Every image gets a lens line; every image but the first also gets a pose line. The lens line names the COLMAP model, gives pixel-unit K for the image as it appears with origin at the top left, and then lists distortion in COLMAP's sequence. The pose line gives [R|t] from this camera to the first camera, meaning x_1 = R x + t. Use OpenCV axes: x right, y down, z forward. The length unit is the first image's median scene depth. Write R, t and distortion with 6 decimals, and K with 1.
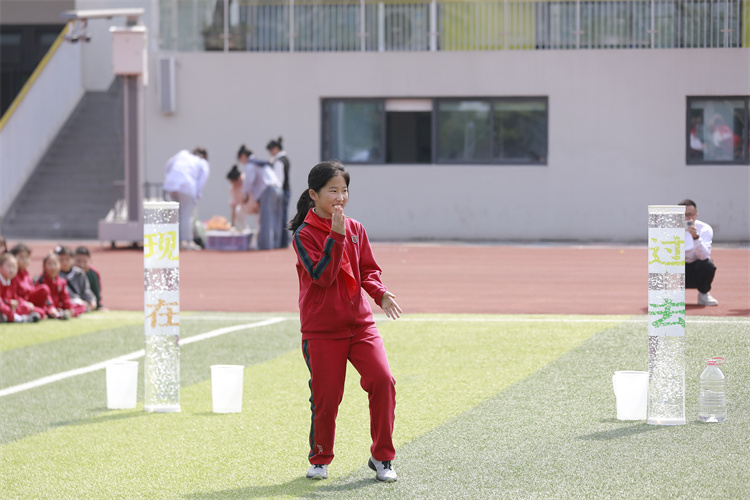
lens RADIAL K [[2803.3, 0, 375.0], [0, 2803.3, 250.0], [0, 0, 1]] dist [0.061113, 3.755637]
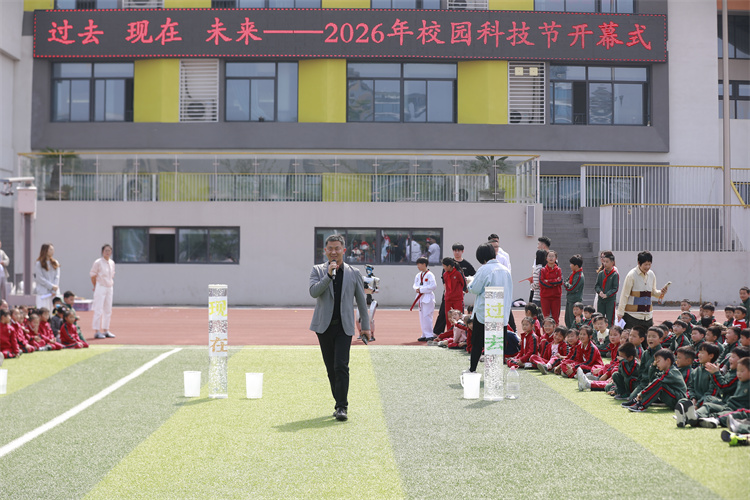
lens RADIAL K [[1551.7, 0, 375.0], [0, 1551.7, 250.0], [0, 0, 1]] dist [-0.229854, 0.192475]
pose [[0.975265, 0.004831, 0.220984, -0.157131], [0.003781, 0.999250, -0.038530, -0.000232], [-0.221005, 0.038413, 0.974516, -0.015080]]
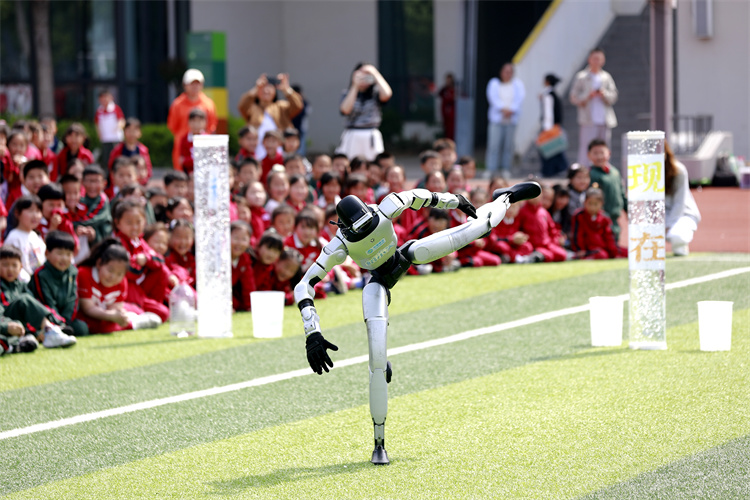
lens RADIAL K [[3217.3, 0, 375.0], [0, 3217.3, 250.0], [0, 0, 1]] dist [0.238654, 1.187086]
pose [[0.982868, 0.000448, -0.184313, 0.028561], [0.002617, 0.999862, 0.016384, 0.004014], [0.184295, -0.016585, 0.982731, -0.083236]]
